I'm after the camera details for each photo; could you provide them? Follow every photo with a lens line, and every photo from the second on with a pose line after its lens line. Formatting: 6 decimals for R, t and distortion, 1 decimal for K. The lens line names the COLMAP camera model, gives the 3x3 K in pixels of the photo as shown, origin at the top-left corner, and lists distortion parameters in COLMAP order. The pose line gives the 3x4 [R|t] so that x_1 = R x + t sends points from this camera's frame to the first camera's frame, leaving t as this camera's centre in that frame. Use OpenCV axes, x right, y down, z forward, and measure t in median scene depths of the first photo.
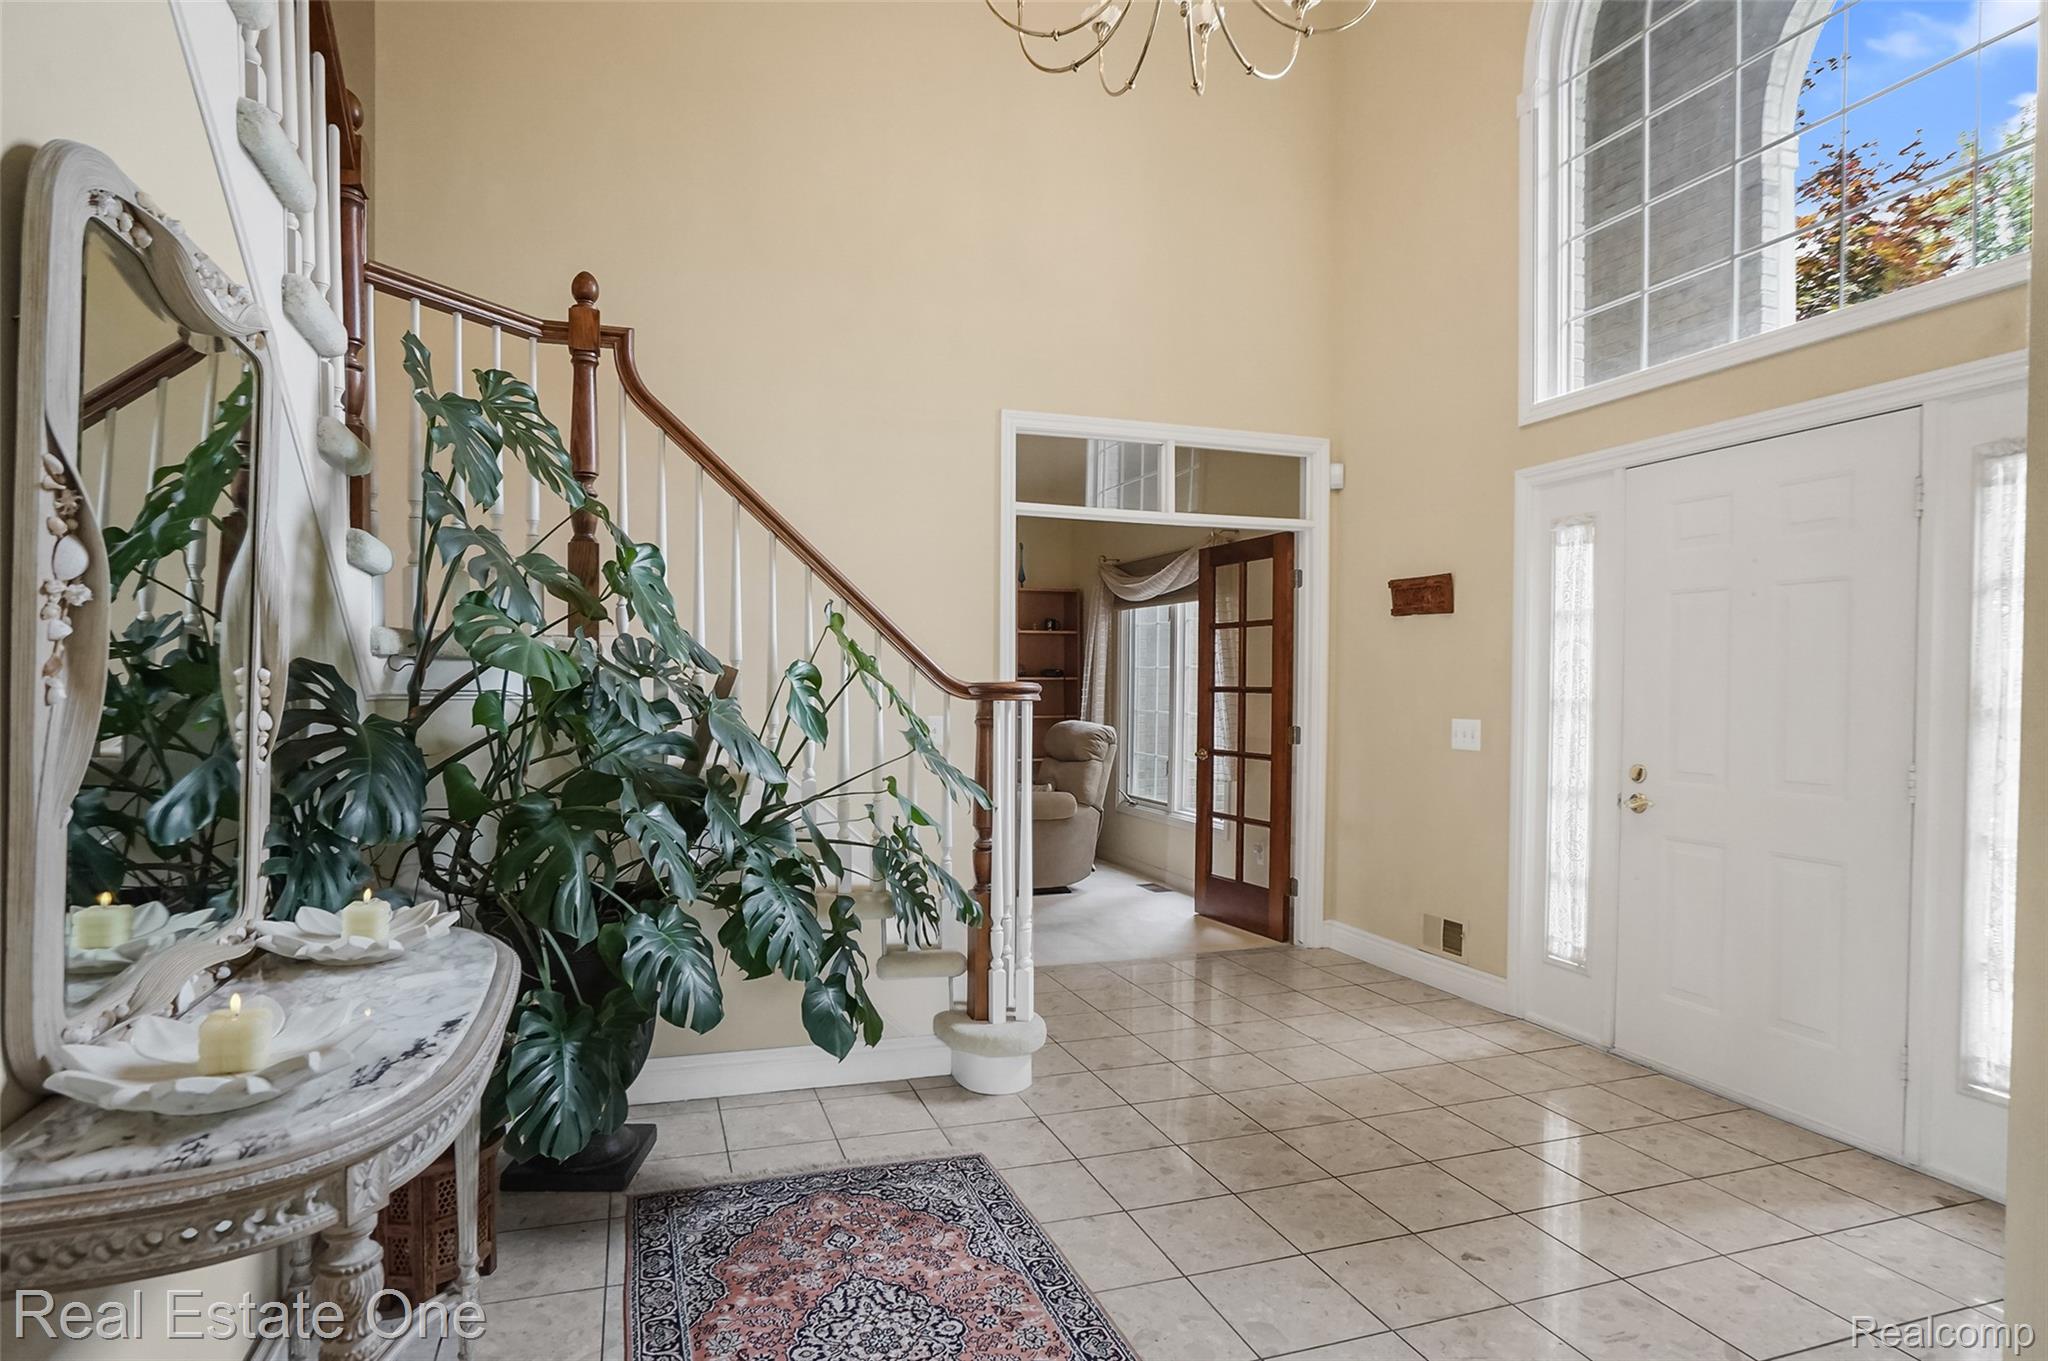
lens RADIAL K [[1066.6, 0, 1024.0], [0, 1066.6, 680.5], [0, 0, 1]] dist [0.002446, 0.000849]
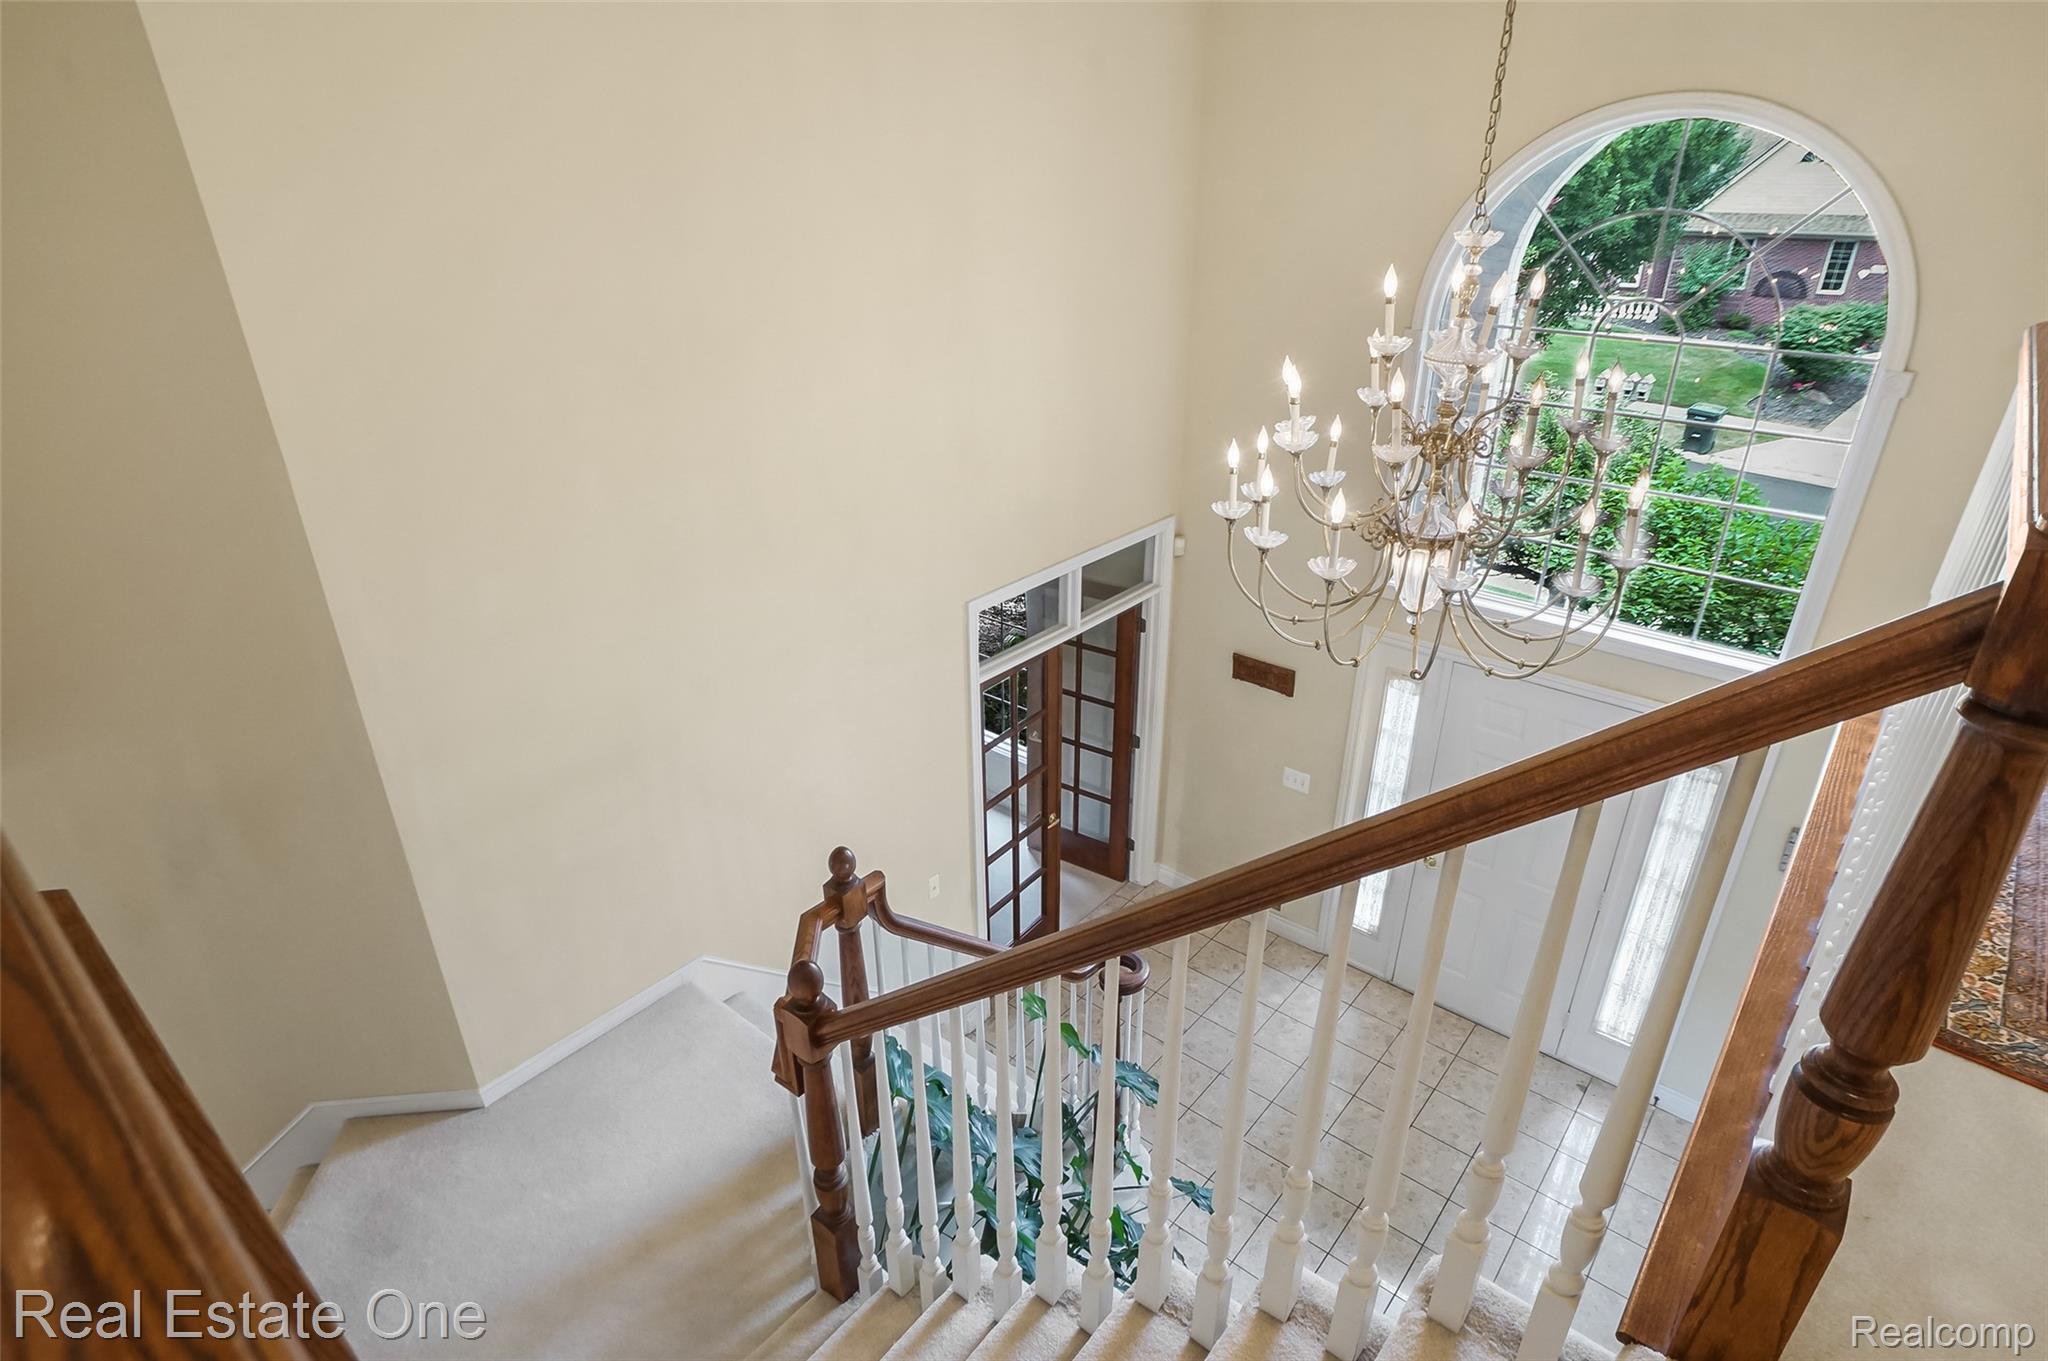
lens RADIAL K [[1066.6, 0, 1024.0], [0, 1066.6, 680.5], [0, 0, 1]] dist [0.002446, 0.000849]
pose [[0.863577, -0.233803, 0.446734, -0.531803], [0.012567, 0.895700, 0.444481, -0.758998], [-0.504060, -0.378229, 0.776444, 0.165597]]
